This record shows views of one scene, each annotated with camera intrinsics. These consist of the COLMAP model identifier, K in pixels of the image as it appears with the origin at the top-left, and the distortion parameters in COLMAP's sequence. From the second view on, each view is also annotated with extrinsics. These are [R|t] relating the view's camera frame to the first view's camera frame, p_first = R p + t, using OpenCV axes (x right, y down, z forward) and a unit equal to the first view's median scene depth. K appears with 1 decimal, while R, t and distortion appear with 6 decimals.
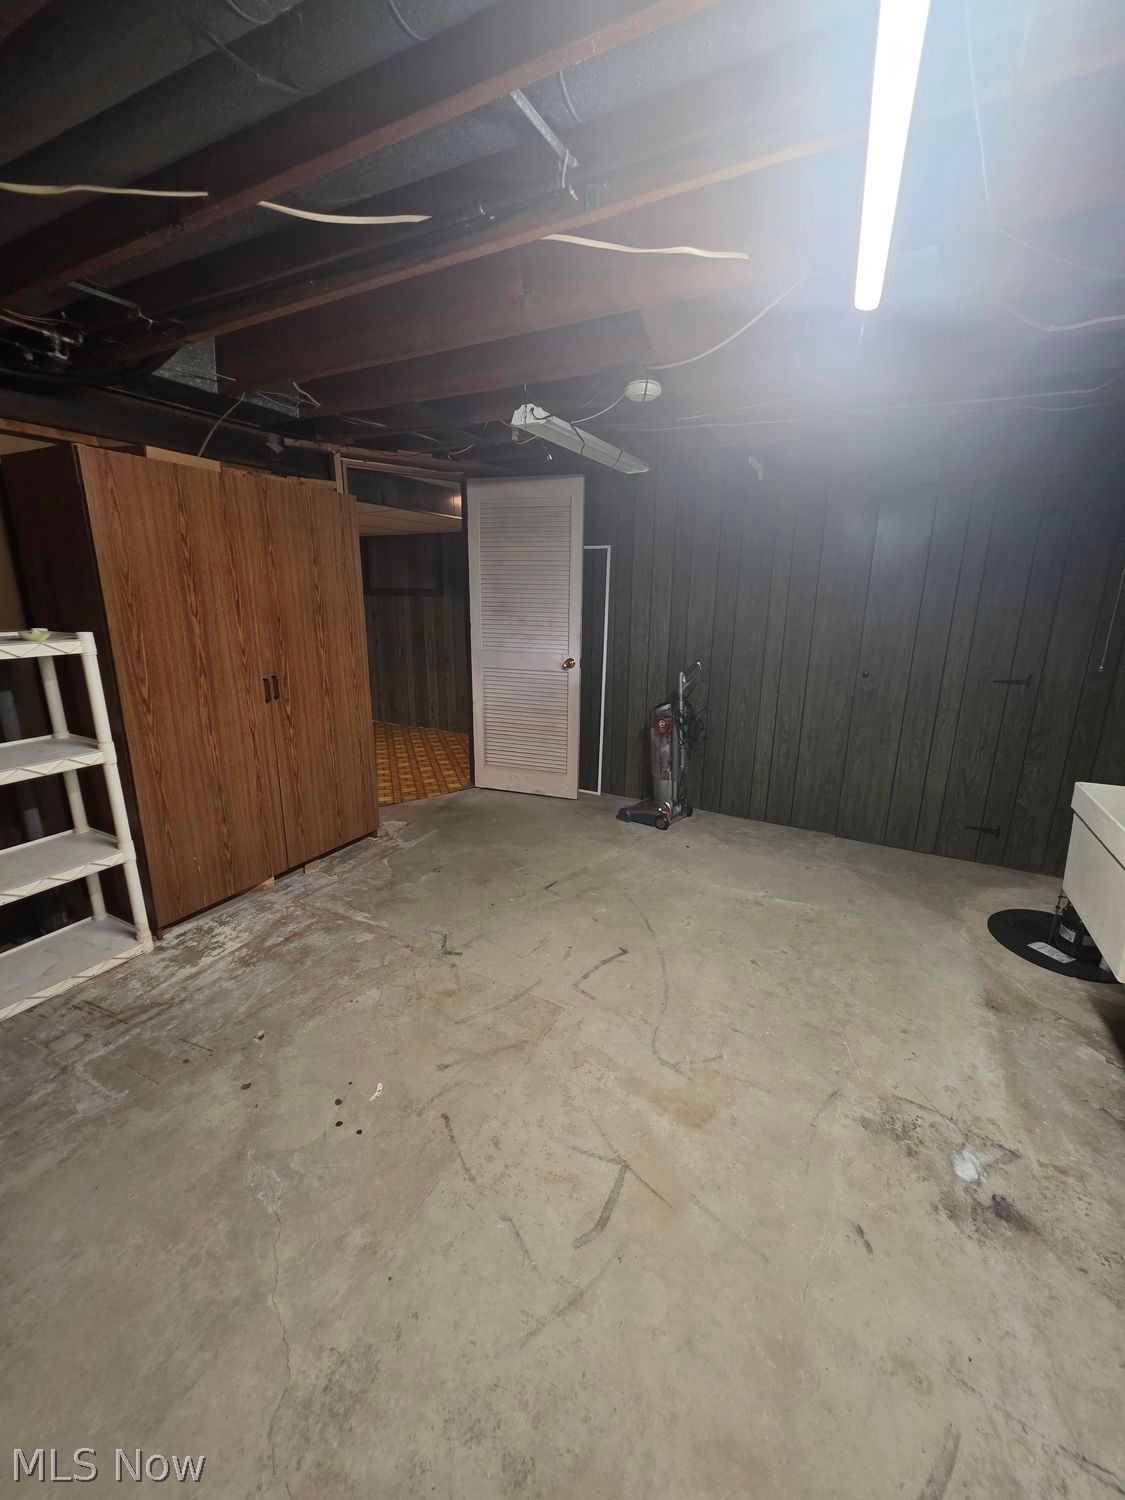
lens RADIAL K [[601.7, 0, 562.5], [0, 601.7, 750.0], [0, 0, 1]] dist [0.000249, 0.000734]
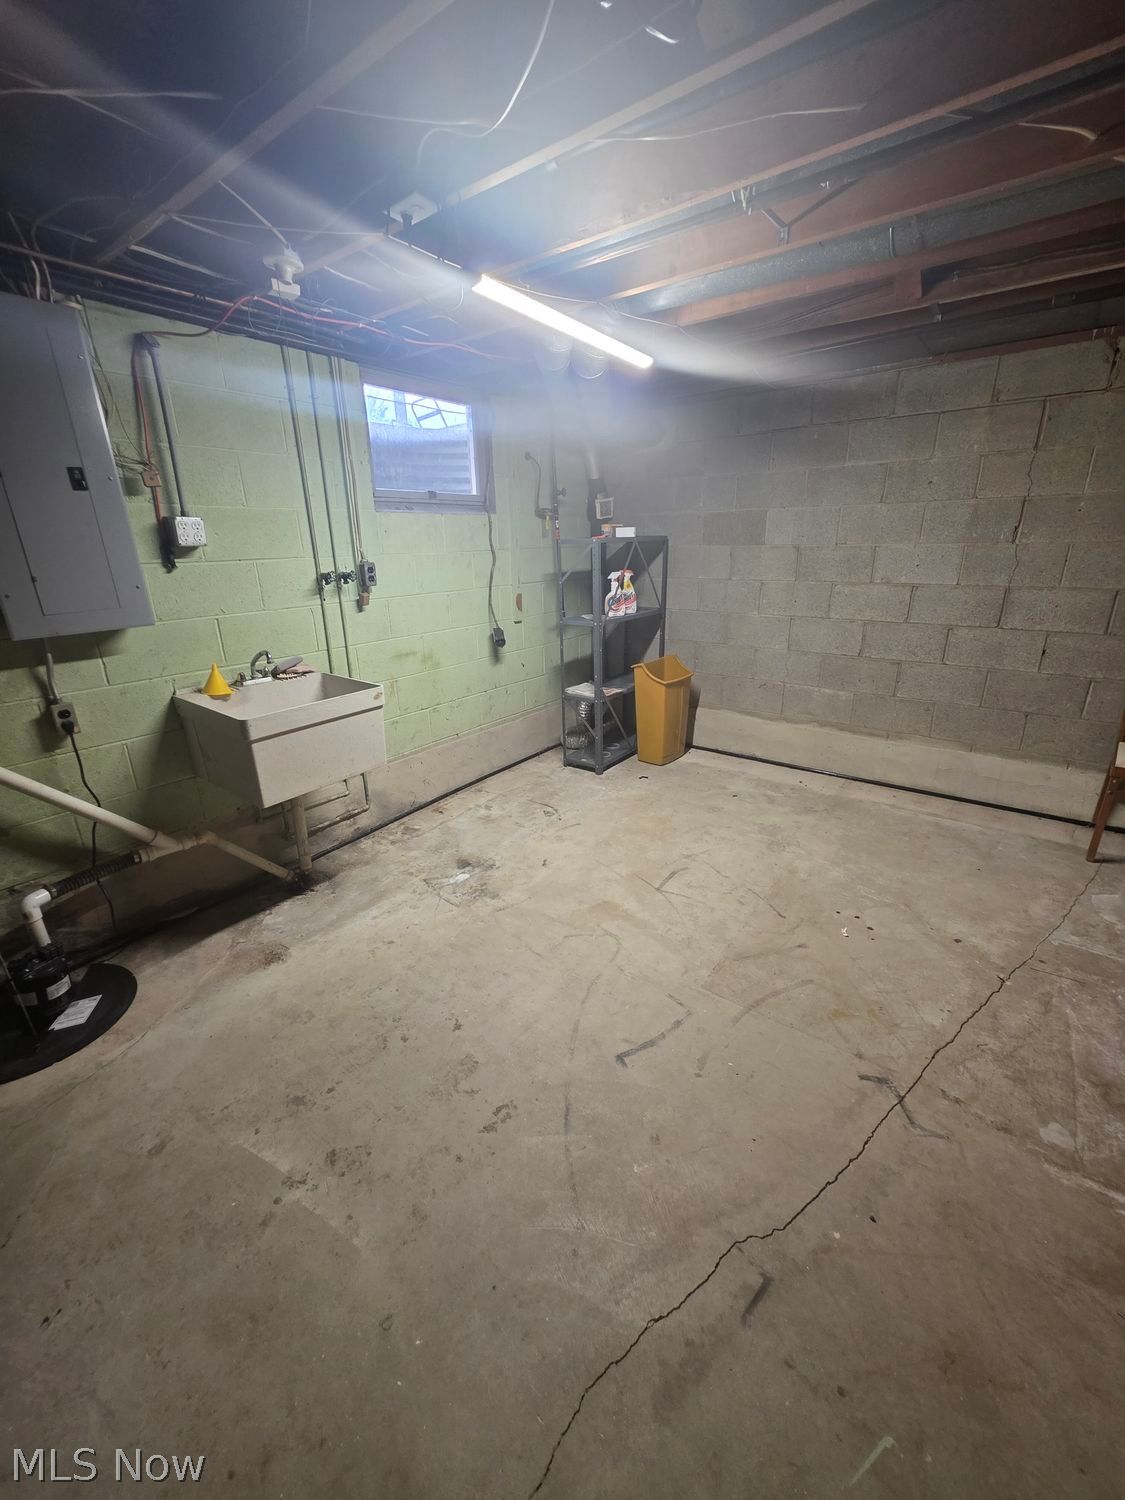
lens RADIAL K [[601.7, 0, 562.5], [0, 601.7, 750.0], [0, 0, 1]] dist [0.000249, 0.000734]
pose [[-0.986045, -0.044055, 0.160544, 0.091635], [0.054202, 0.826851, 0.559803, -0.465744], [-0.157408, 0.560693, -0.812924, 1.750401]]
